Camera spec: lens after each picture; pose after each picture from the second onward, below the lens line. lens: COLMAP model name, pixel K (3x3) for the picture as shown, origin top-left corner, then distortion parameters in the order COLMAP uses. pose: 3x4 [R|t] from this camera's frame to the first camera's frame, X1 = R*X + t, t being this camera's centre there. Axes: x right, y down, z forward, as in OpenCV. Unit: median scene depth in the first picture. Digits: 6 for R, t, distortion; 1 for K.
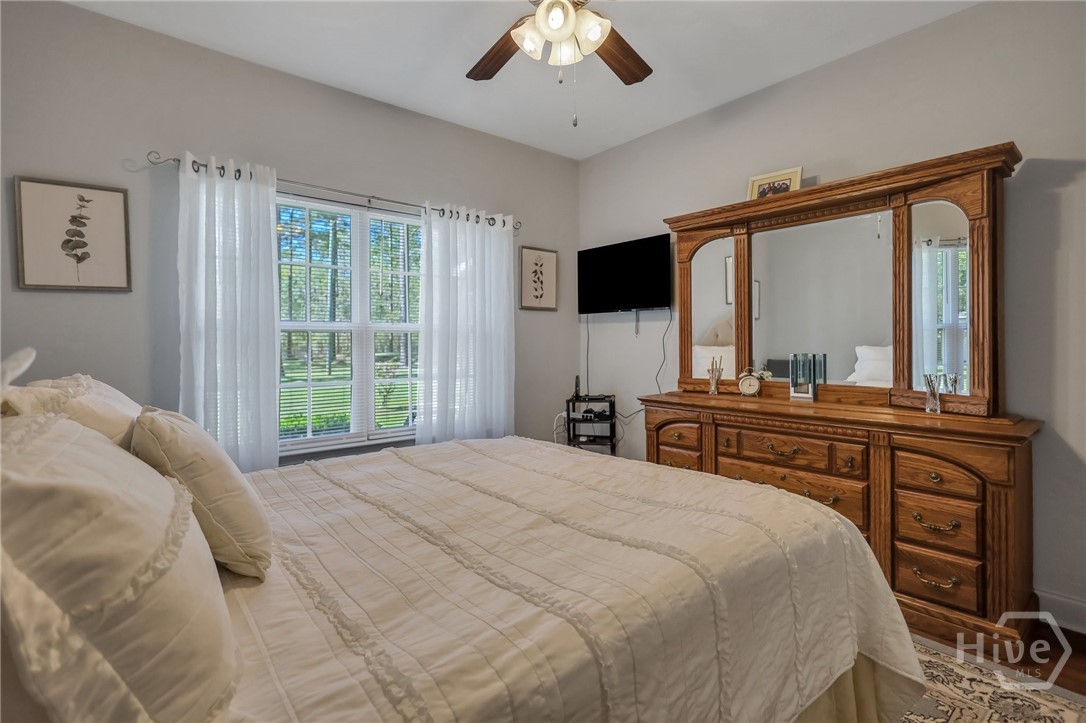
lens RADIAL K [[509.4, 0, 543.0], [0, 509.4, 361.5], [0, 0, 1]] dist [-0.001907, -0.000018]
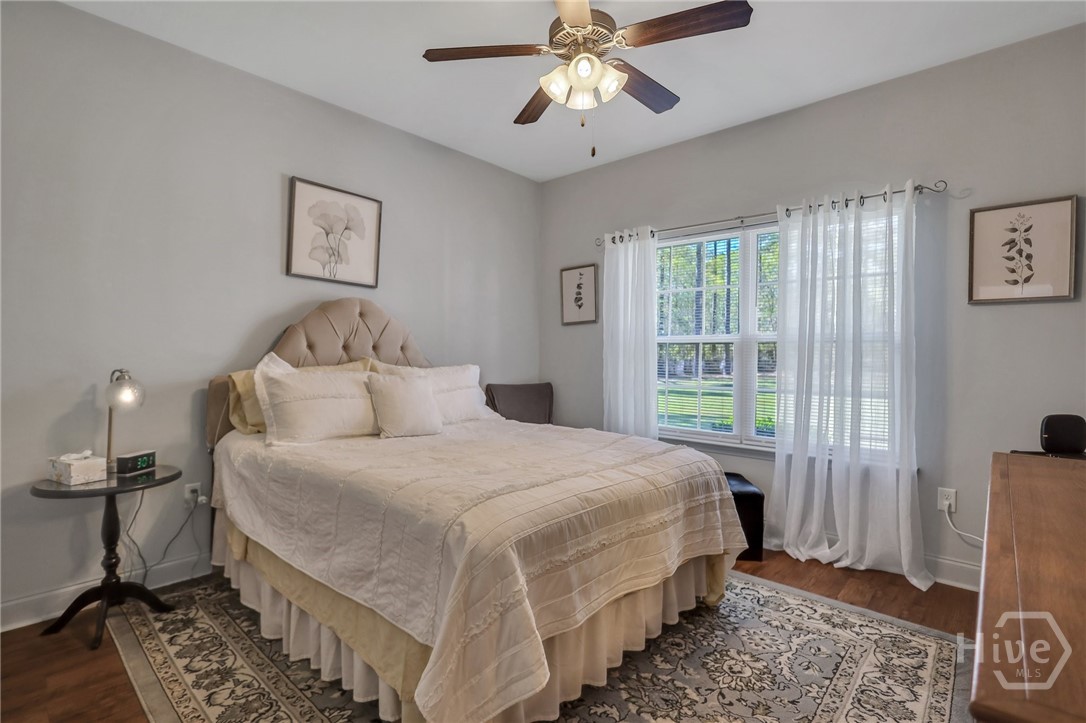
lens RADIAL K [[509.4, 0, 543.0], [0, 509.4, 361.5], [0, 0, 1]] dist [-0.001907, -0.000018]
pose [[0.146362, 0.020080, -0.989027, 0.745741], [-0.045681, 0.998865, 0.013520, -0.016623], [0.988176, 0.043201, 0.147113, 0.489004]]
